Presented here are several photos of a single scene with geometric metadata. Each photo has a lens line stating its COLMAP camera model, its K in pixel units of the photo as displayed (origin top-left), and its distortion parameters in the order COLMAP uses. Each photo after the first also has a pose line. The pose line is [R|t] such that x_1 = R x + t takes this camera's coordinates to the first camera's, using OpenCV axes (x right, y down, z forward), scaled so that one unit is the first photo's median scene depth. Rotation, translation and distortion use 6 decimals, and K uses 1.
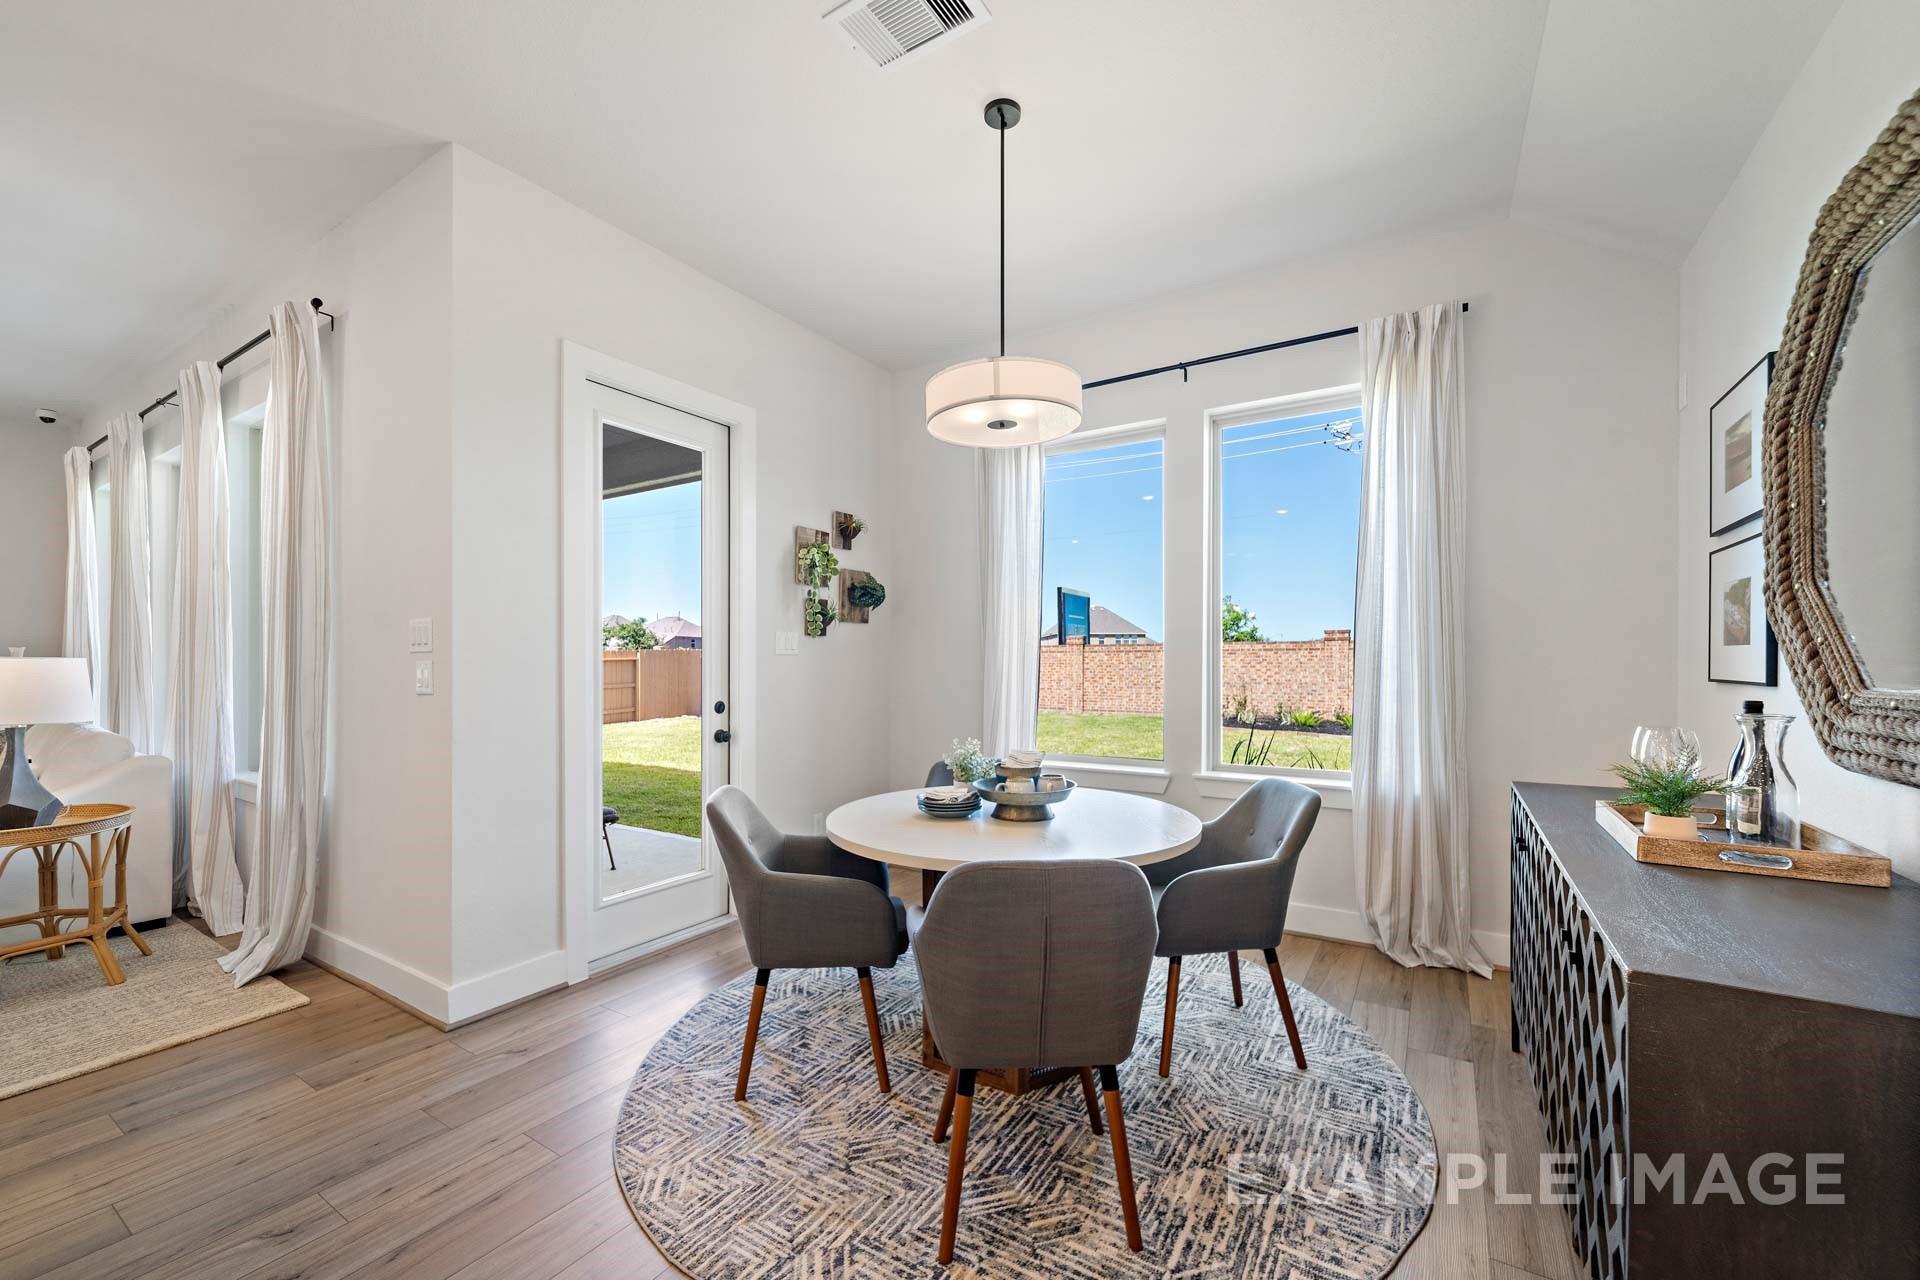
lens RADIAL K [[751.4, 0, 965.4], [0, 751.4, 642.6], [0, 0, 1]] dist [0.000793, 0.000078]
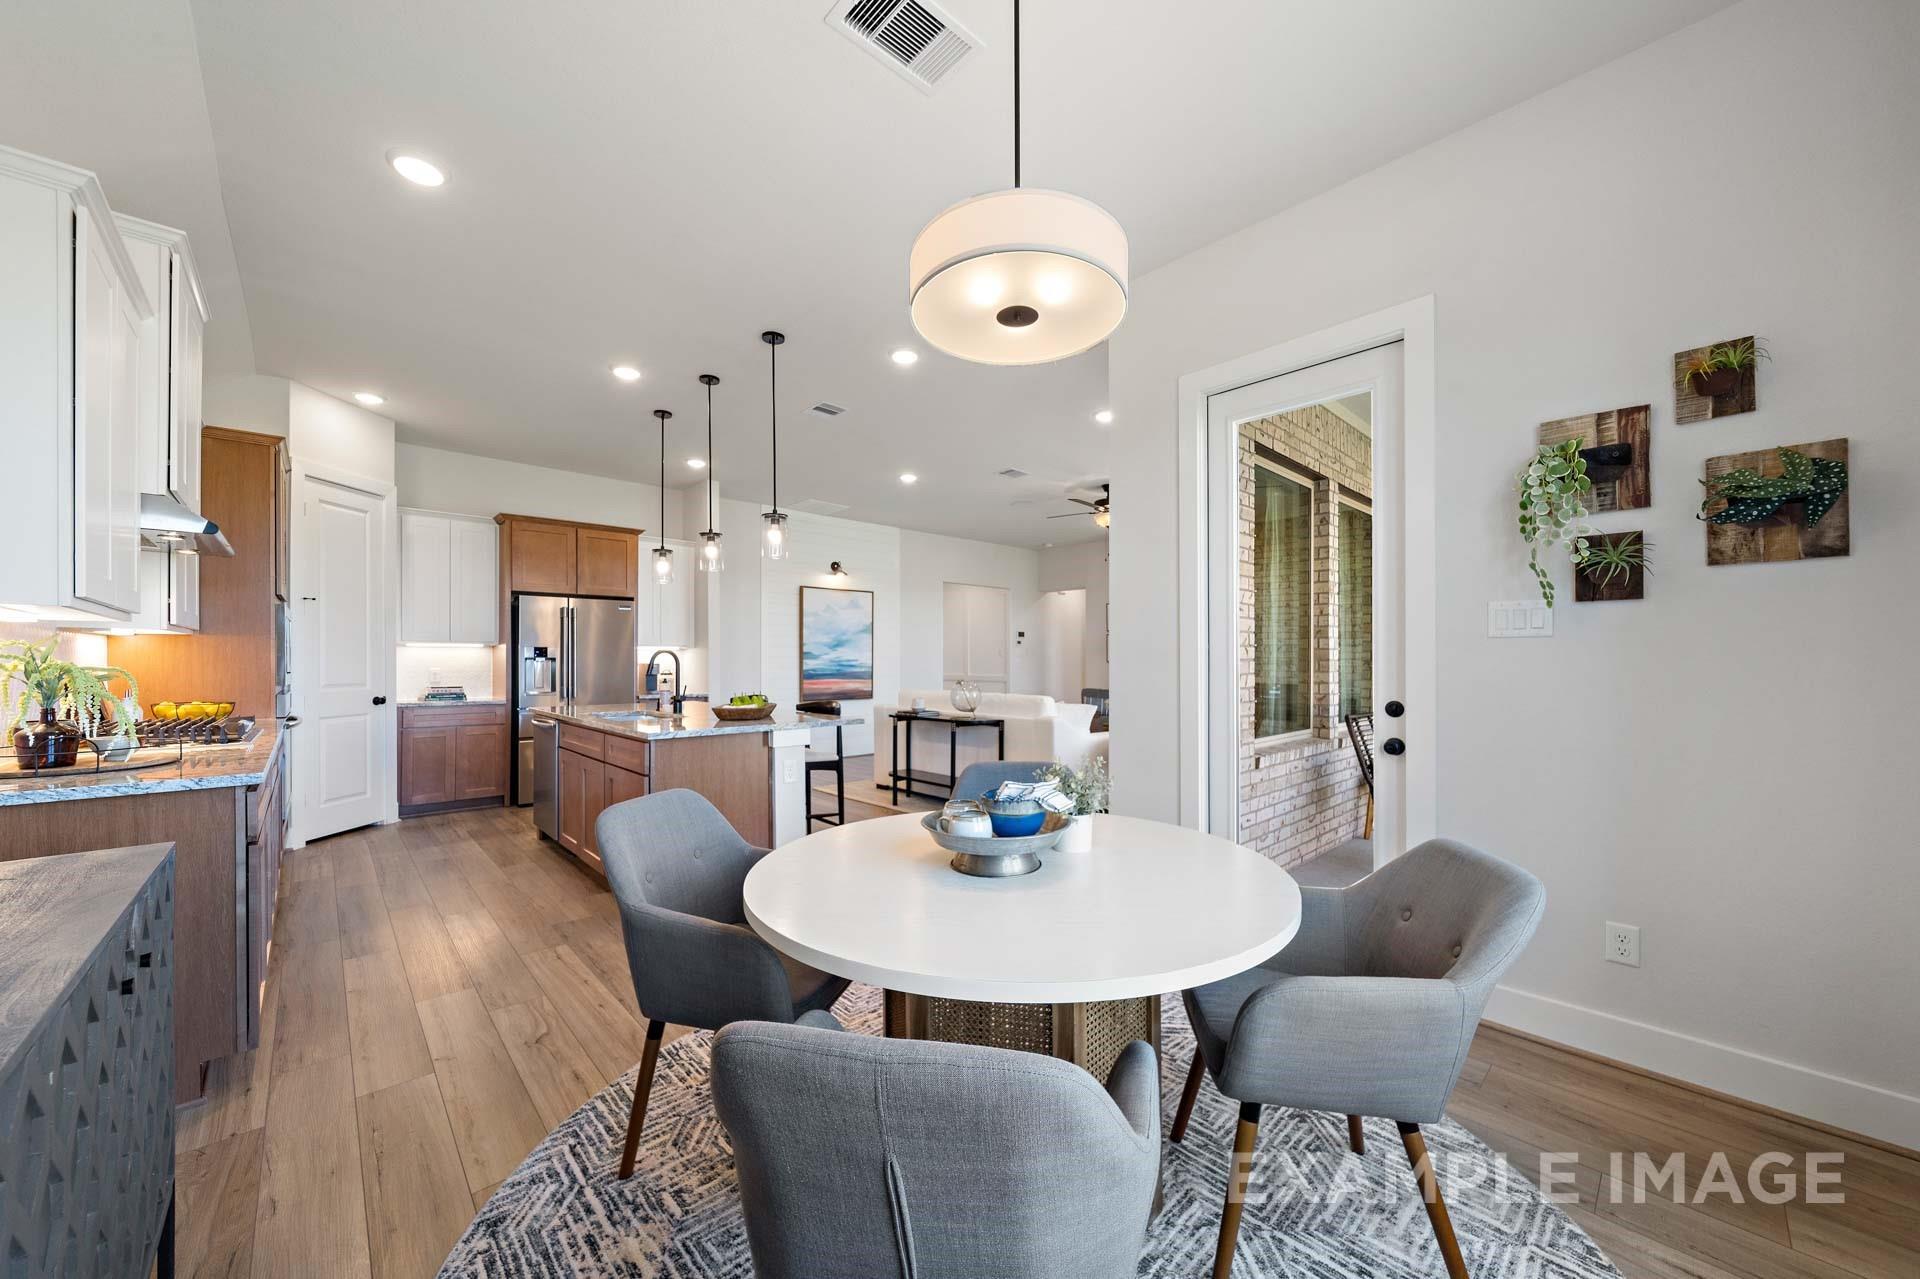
lens RADIAL K [[690.0, 0, 960.0], [0, 690.0, 639.5], [0, 0, 1]] dist [-0.000548, -0.000139]
pose [[-0.252516, -0.031522, -0.967079, 1.047434], [0.031125, 0.998687, -0.040680, 0.063090], [0.967092, -0.040373, -0.251204, 1.661147]]
